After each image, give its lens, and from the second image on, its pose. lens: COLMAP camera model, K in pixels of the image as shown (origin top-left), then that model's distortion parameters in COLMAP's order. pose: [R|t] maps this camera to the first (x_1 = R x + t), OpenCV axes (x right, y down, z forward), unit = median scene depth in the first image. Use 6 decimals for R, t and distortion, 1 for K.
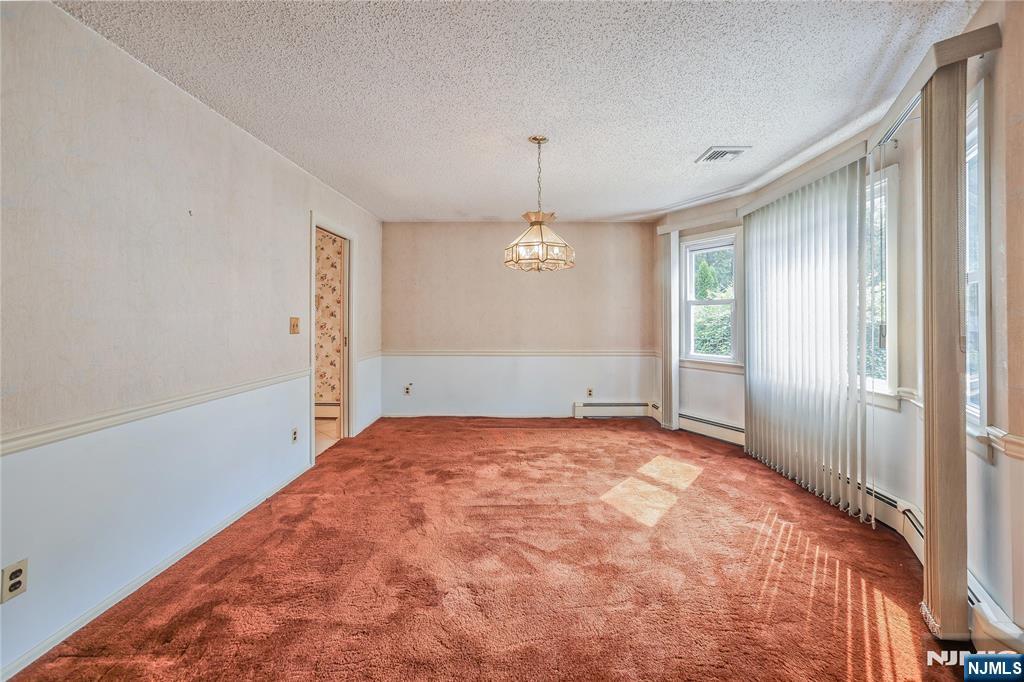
lens RADIAL K [[410.1, 0, 512.8], [0, 410.1, 320.1], [0, 0, 1]] dist [-0.002962, 0.000306]
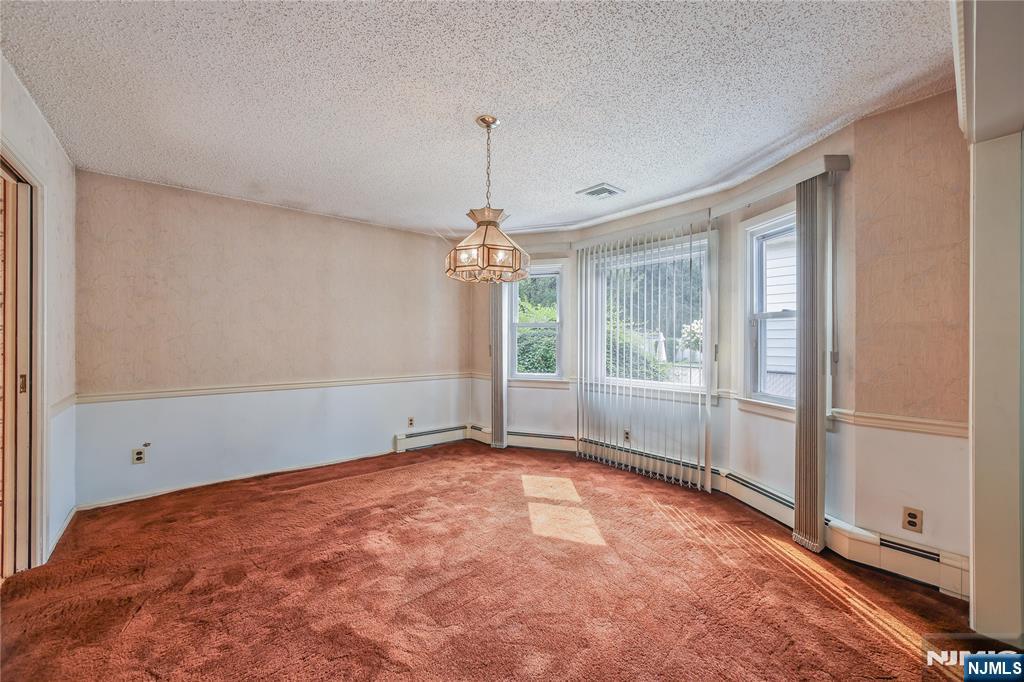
lens RADIAL K [[409.4, 0, 513.1], [0, 409.4, 342.4], [0, 0, 1]] dist [-0.046993, 0.027467]
pose [[0.759698, -0.001494, 0.650275, -0.316170], [0.000633, 0.999999, 0.001557, 0.002144], [-0.650276, -0.000772, 0.759697, 0.256420]]
